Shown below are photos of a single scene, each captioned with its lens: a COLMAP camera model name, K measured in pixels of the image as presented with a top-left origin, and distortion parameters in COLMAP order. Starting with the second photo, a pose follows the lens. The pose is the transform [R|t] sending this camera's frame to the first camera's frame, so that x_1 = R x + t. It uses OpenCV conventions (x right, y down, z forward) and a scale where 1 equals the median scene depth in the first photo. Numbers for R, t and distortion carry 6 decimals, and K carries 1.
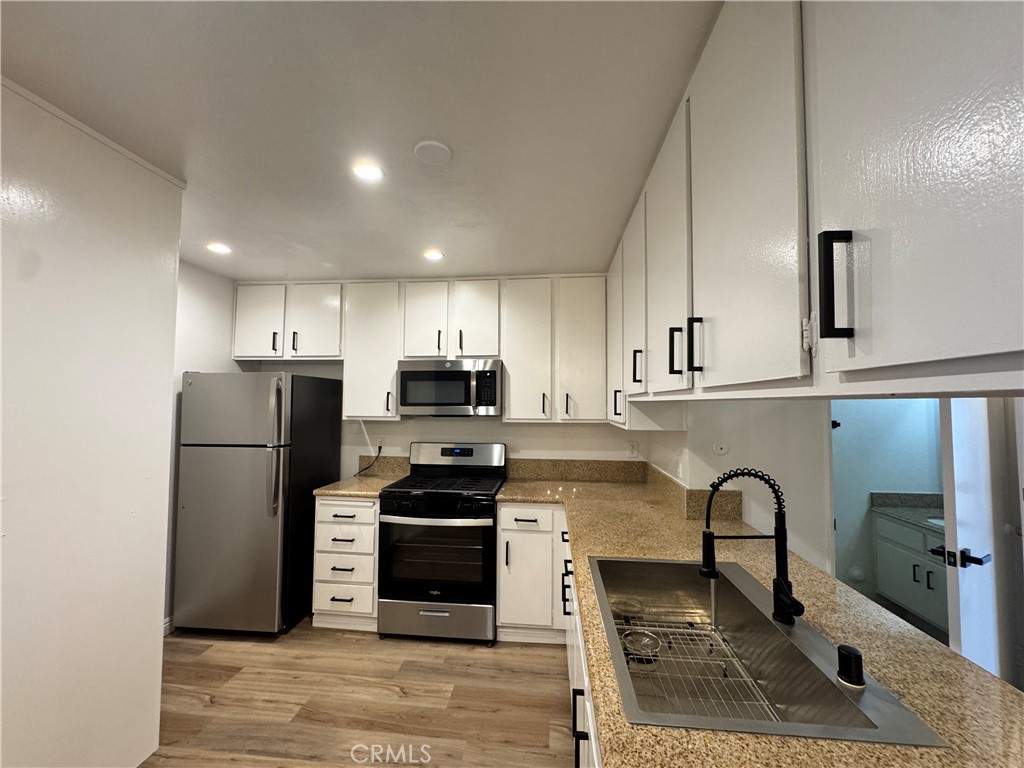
lens RADIAL K [[408.7, 0, 511.5], [0, 408.7, 385.1], [0, 0, 1]] dist [-0.008013, 0.001517]
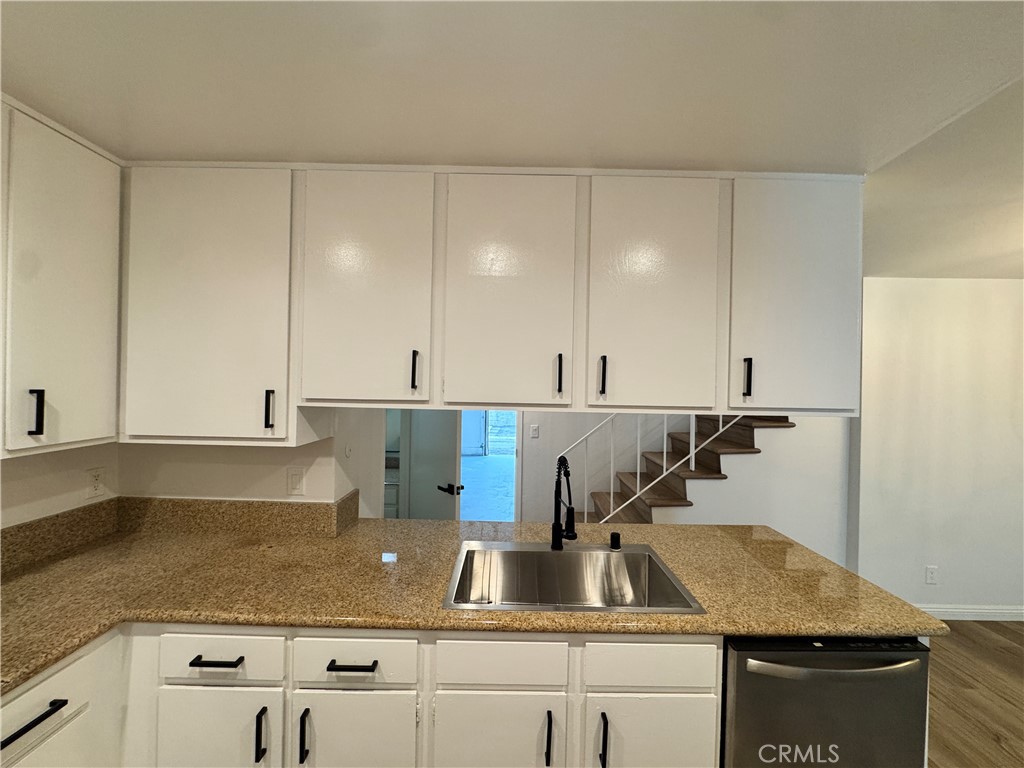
lens RADIAL K [[408.7, 0, 511.7], [0, 408.7, 382.2], [0, 0, 1]] dist [-0.008013, 0.001517]
pose [[-0.094812, -0.007488, 0.995467, -0.476573], [-0.065485, 0.997853, 0.001269, -0.029164], [-0.993339, -0.065068, -0.095098, 0.736261]]
